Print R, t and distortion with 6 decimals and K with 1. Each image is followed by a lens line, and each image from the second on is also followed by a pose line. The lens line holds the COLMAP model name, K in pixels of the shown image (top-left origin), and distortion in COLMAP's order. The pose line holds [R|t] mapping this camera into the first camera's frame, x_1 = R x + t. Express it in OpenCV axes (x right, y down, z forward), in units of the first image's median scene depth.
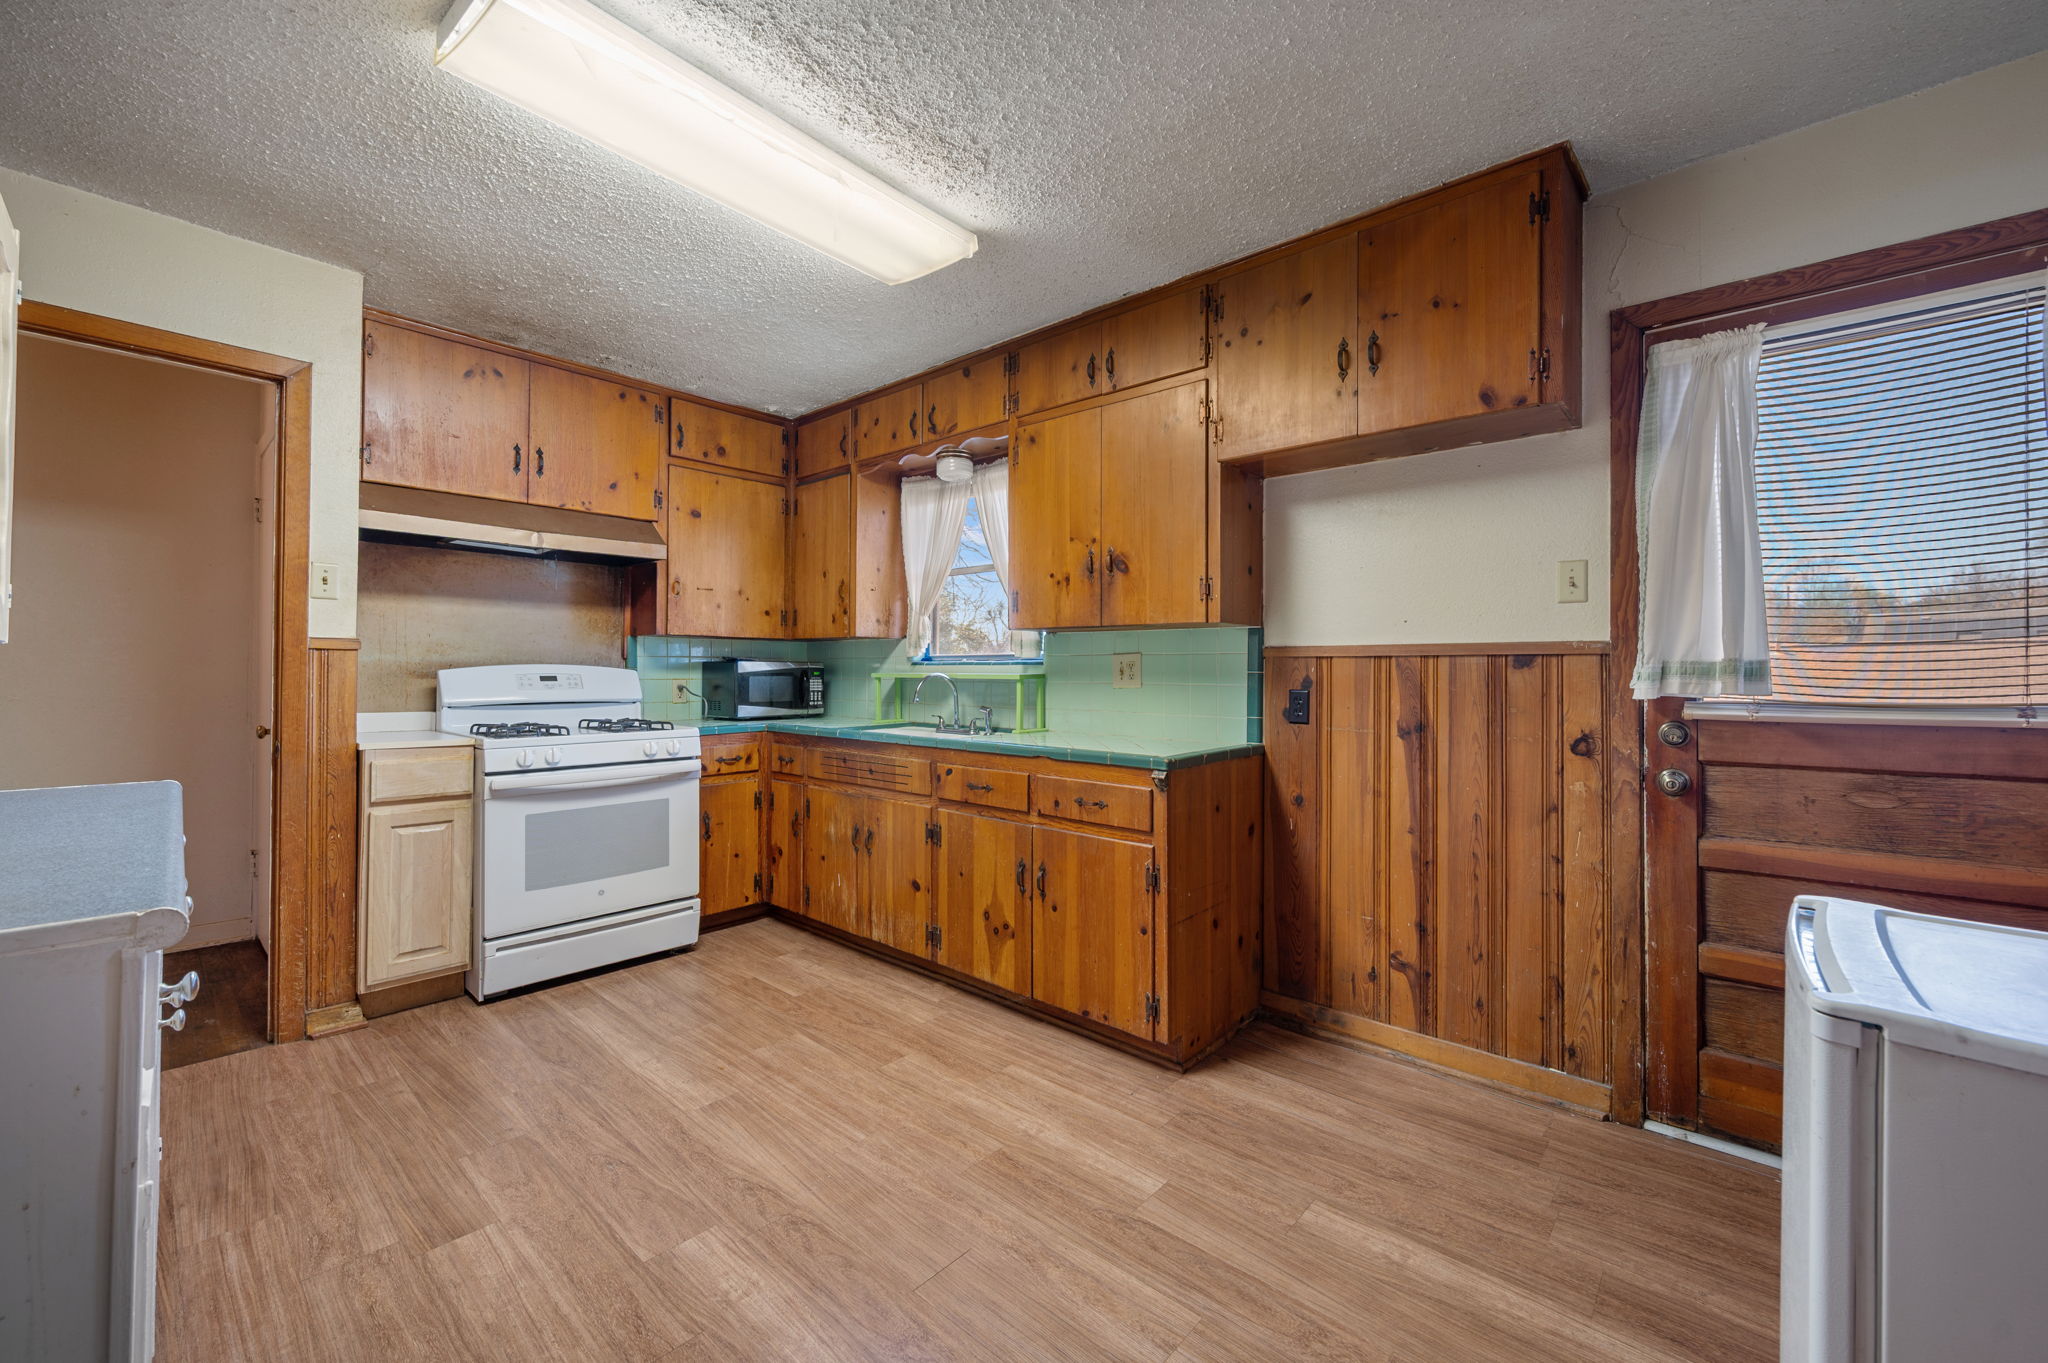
lens RADIAL K [[828.0, 0, 1019.8], [0, 828.0, 671.5], [0, 0, 1]] dist [0.000564, 0.000051]
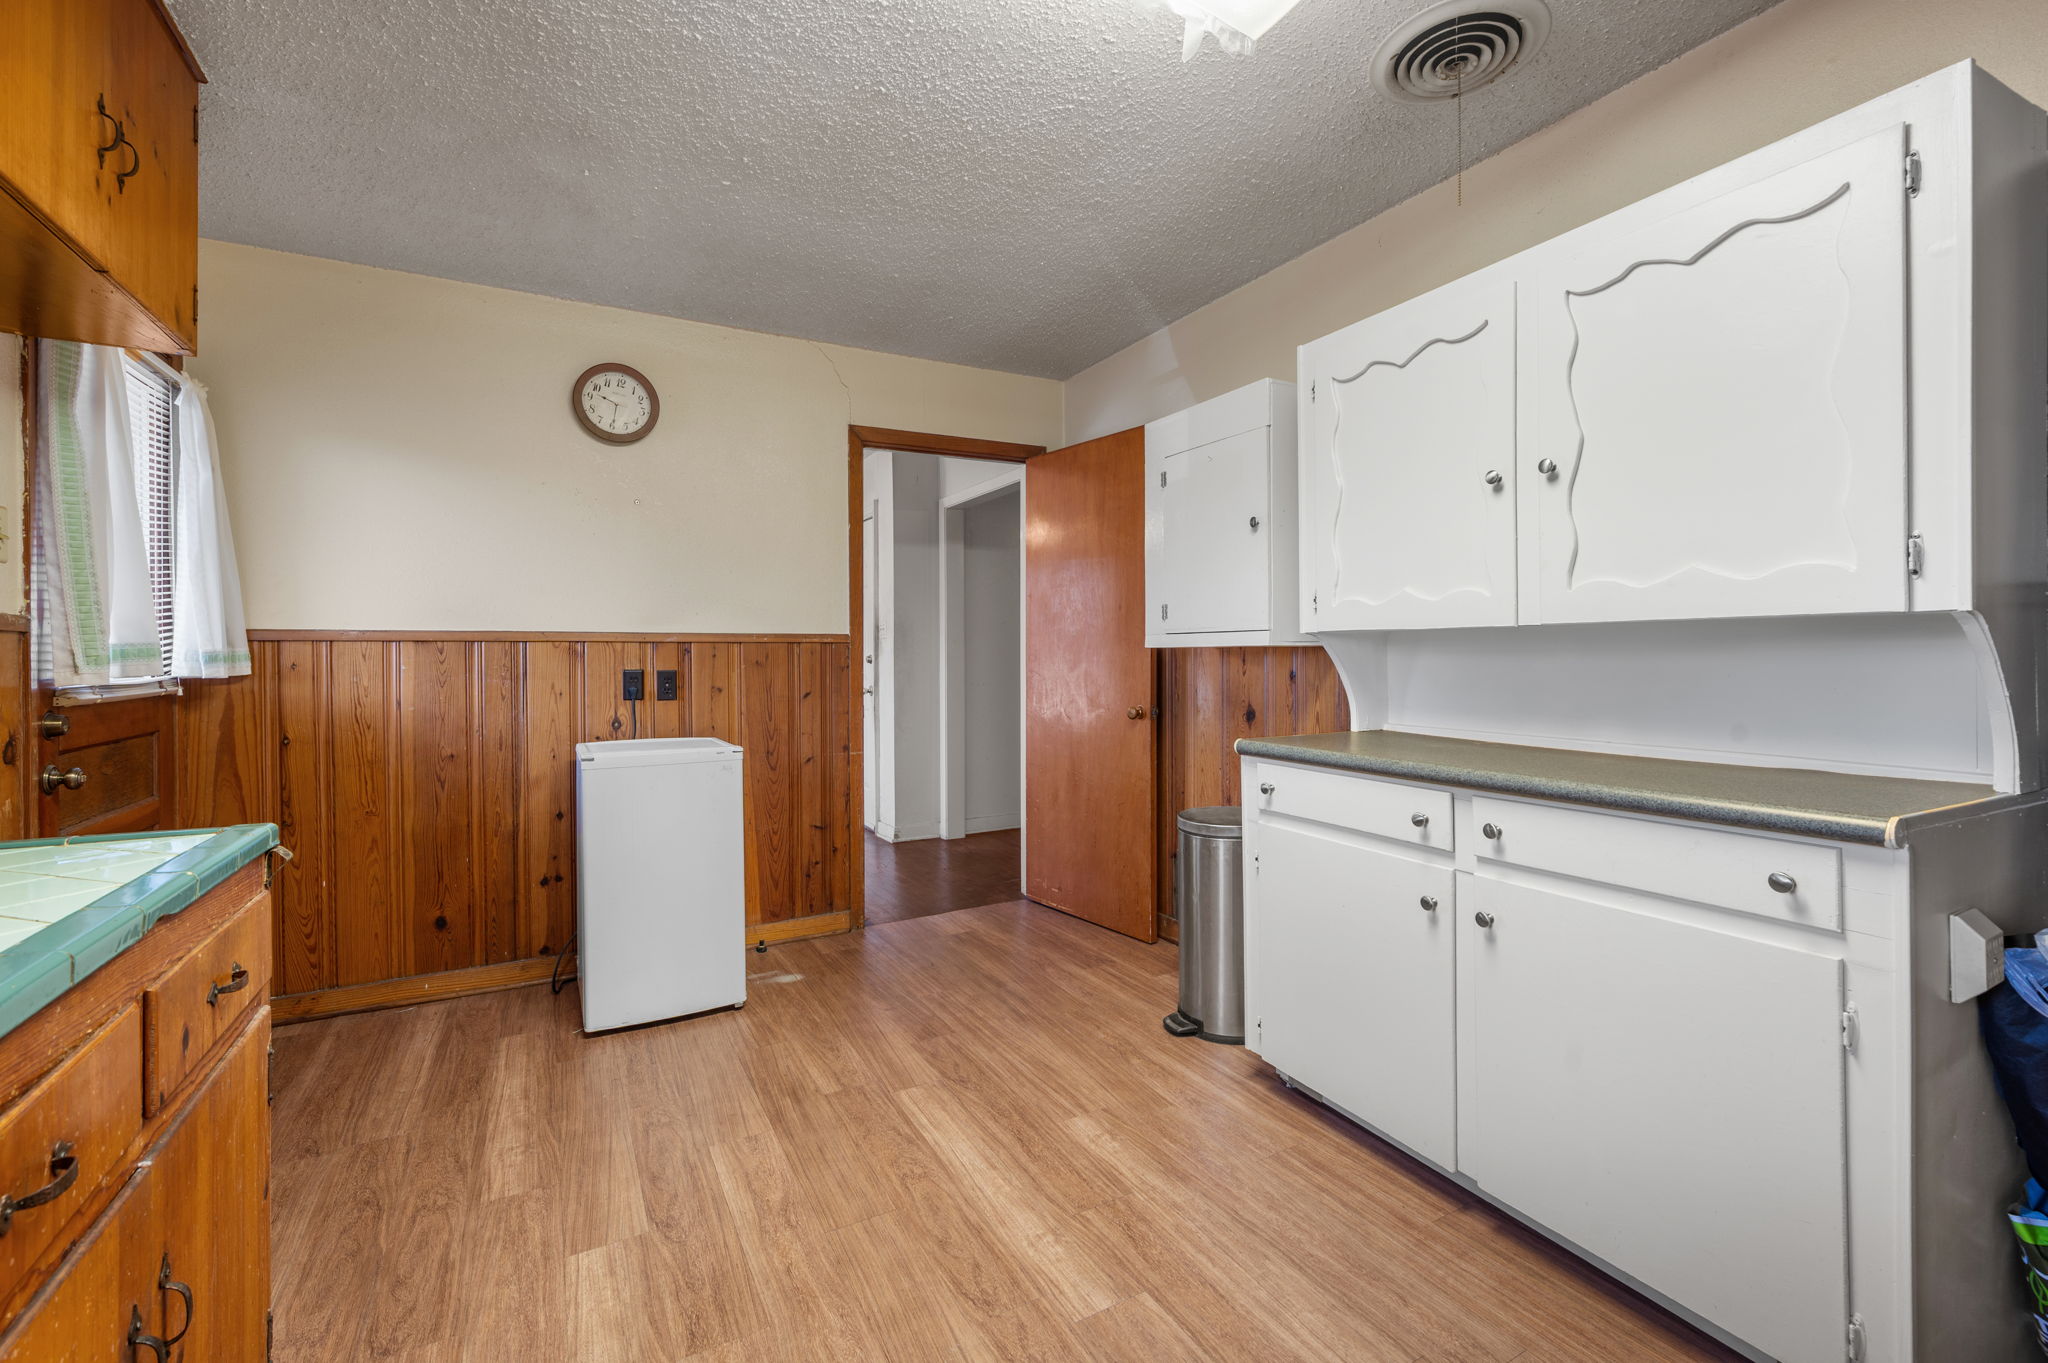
lens RADIAL K [[859.7, 0, 1023.2], [0, 859.7, 659.2], [0, 0, 1]] dist [0.002710, 0.000364]
pose [[-0.946965, 0.003988, 0.321312, -0.358309], [0.006383, 0.999959, 0.006401, -0.000491], [-0.321274, 0.008112, -0.946952, 1.096278]]
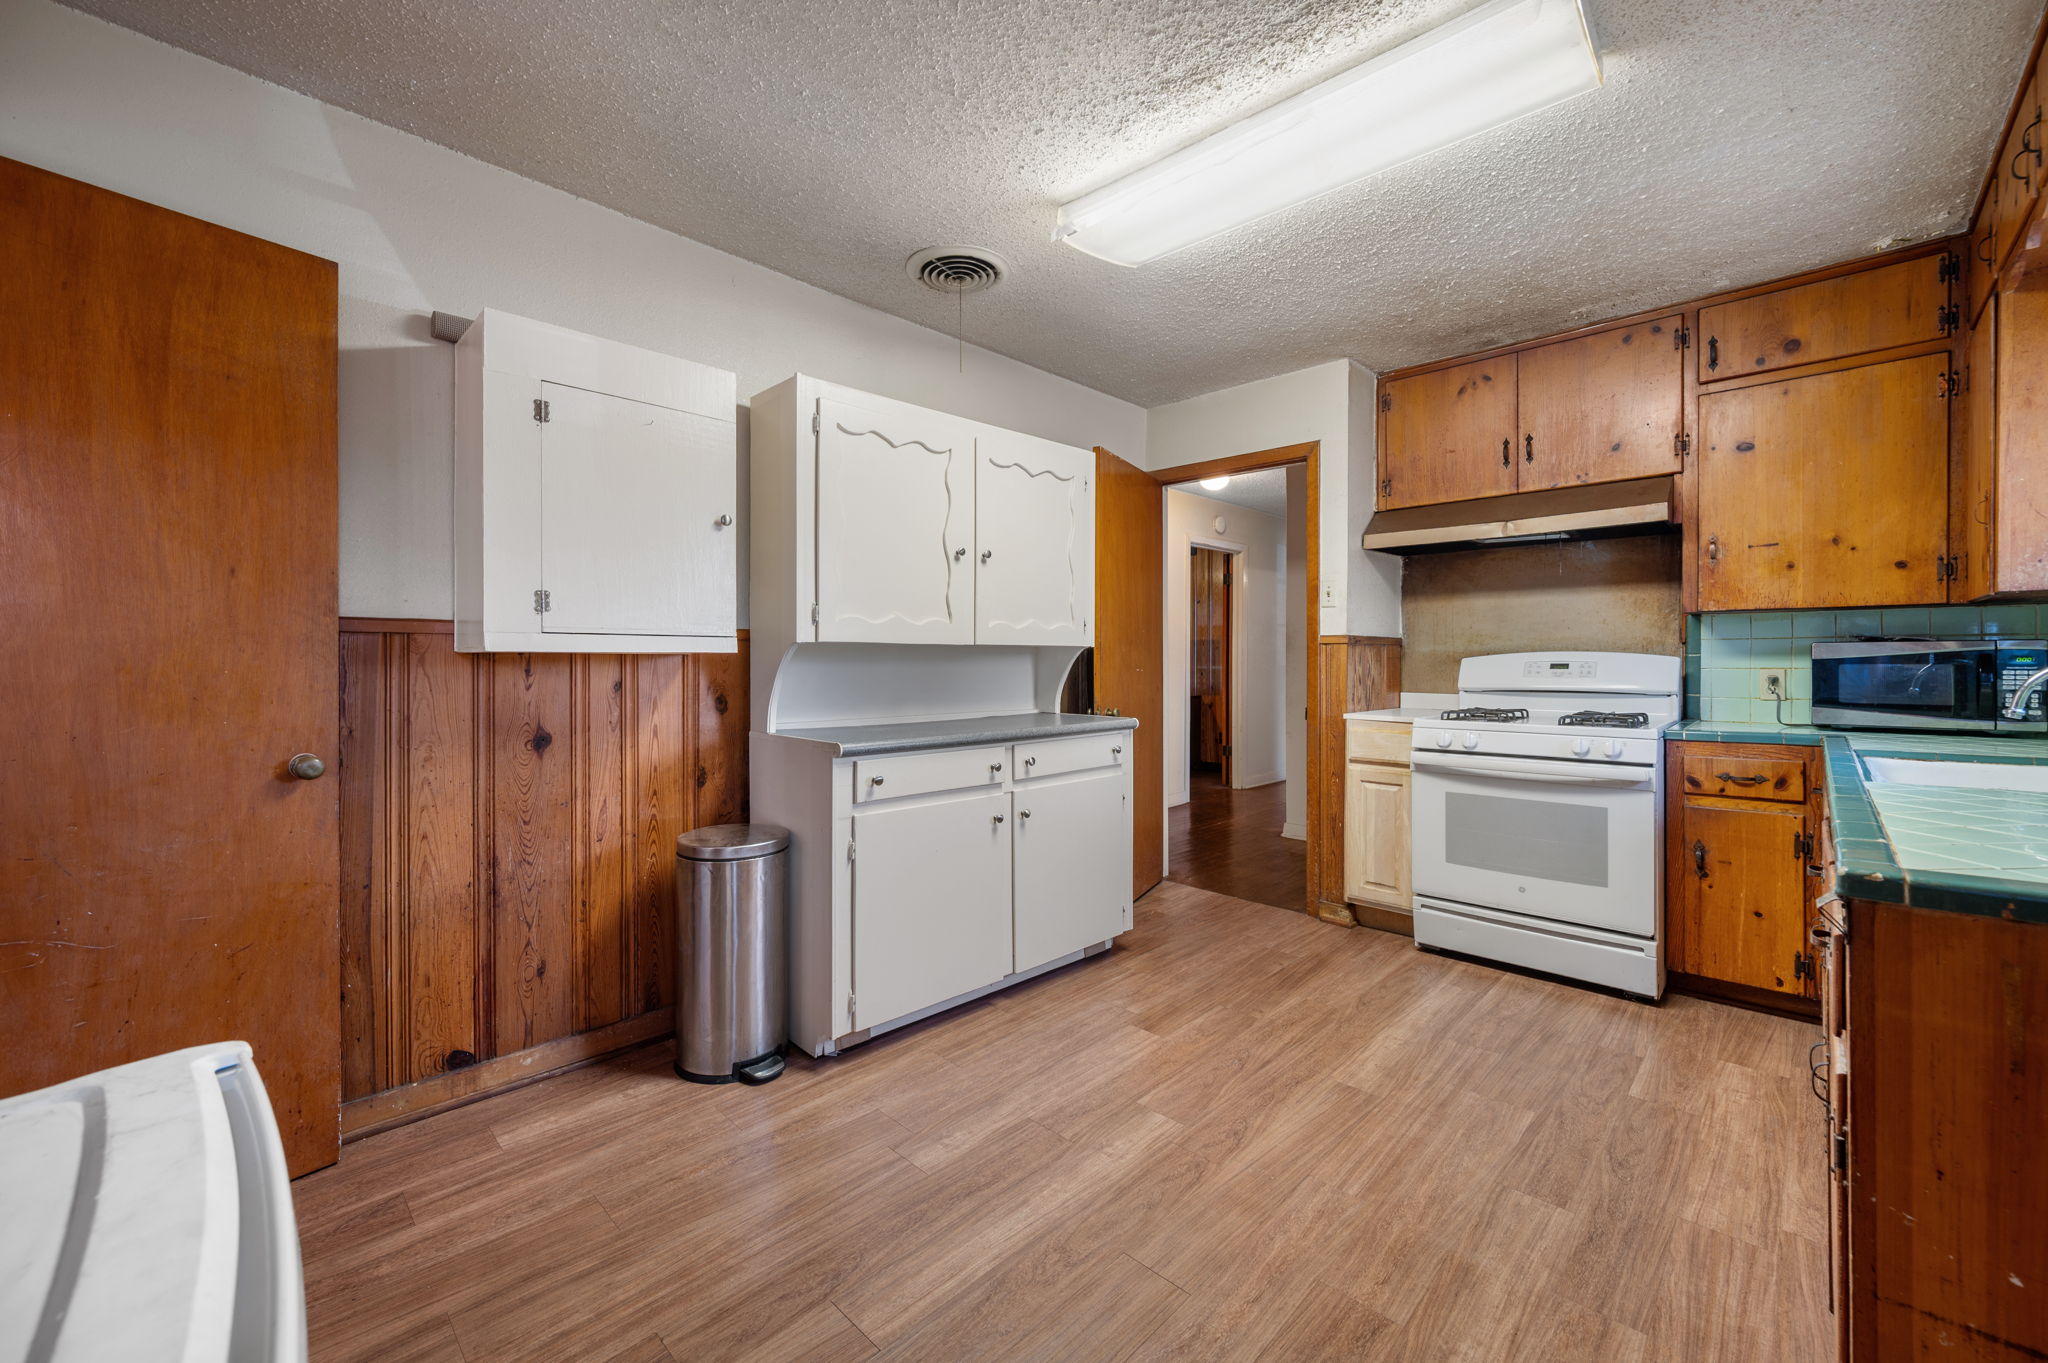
lens RADIAL K [[805.1, 0, 1028.4], [0, 805.1, 675.1], [0, 0, 1]] dist [-0.001566, -0.000087]
pose [[-0.044197, 0.014170, -0.998922, 0.470284], [0.002989, 0.999897, 0.014052, 0.004490], [0.999018, -0.002365, -0.044235, 0.497970]]
